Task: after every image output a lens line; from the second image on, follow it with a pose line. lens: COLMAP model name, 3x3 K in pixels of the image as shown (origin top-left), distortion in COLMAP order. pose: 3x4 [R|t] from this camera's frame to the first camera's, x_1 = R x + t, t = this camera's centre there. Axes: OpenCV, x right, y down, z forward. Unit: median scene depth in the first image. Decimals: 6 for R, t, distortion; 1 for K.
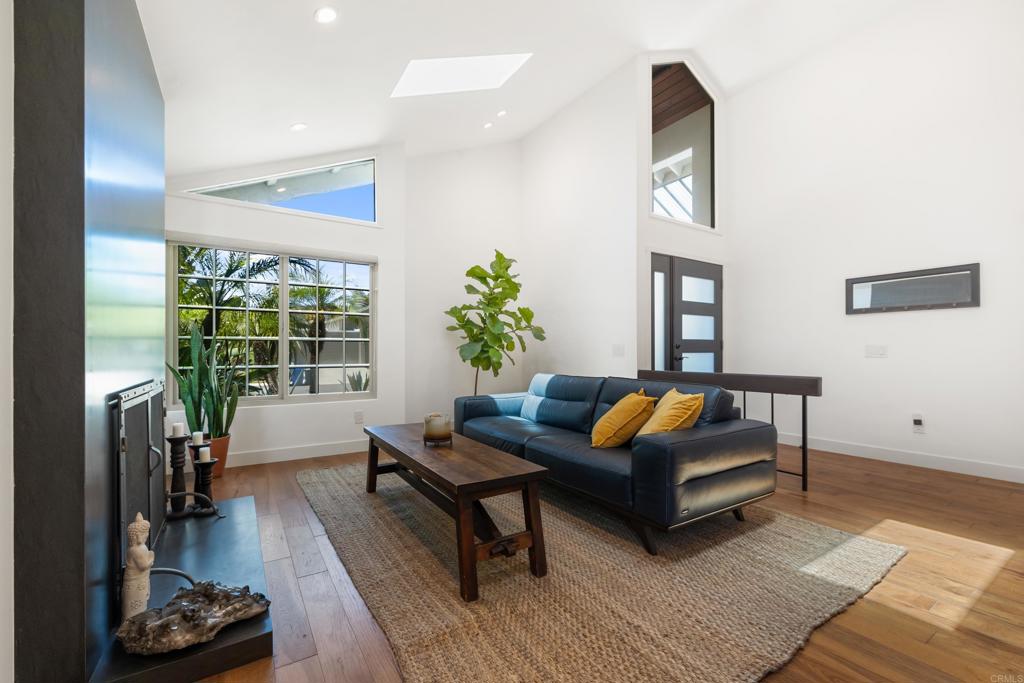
lens RADIAL K [[433.0, 0, 514.6], [0, 433.0, 347.6], [0, 0, 1]] dist [-0.001155, -0.000216]
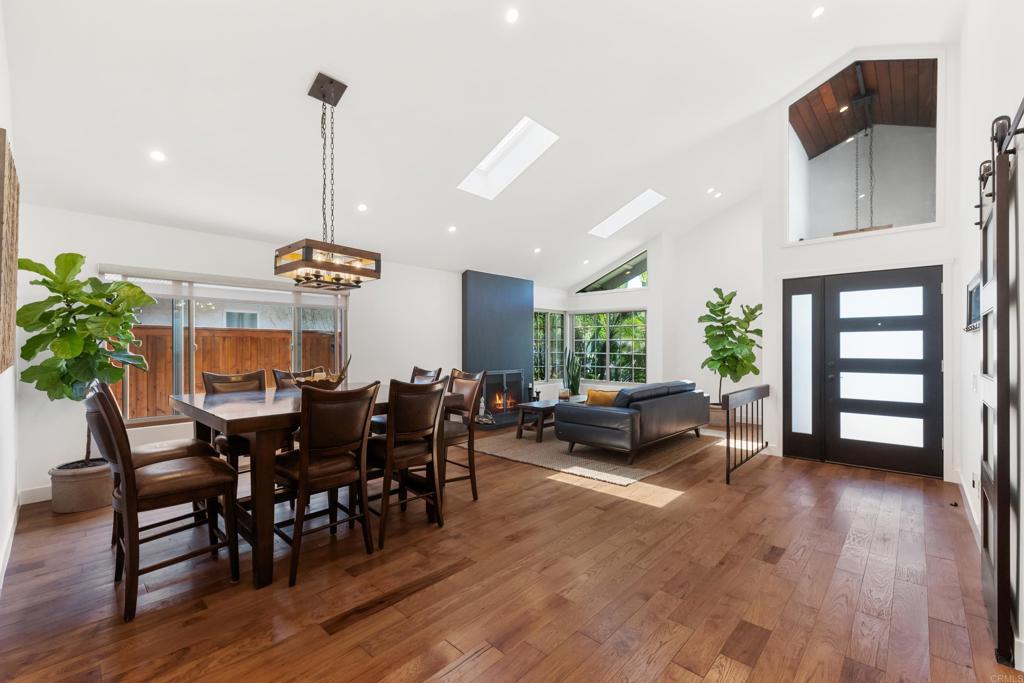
lens RADIAL K [[433.0, 0, 514.6], [0, 433.0, 347.6], [0, 0, 1]] dist [-0.001155, -0.000216]
pose [[0.253721, -0.001075, -0.967277, 1.135582], [-0.005458, 0.999982, -0.002543, -0.036816], [0.967262, 0.005925, 0.253710, 0.054857]]
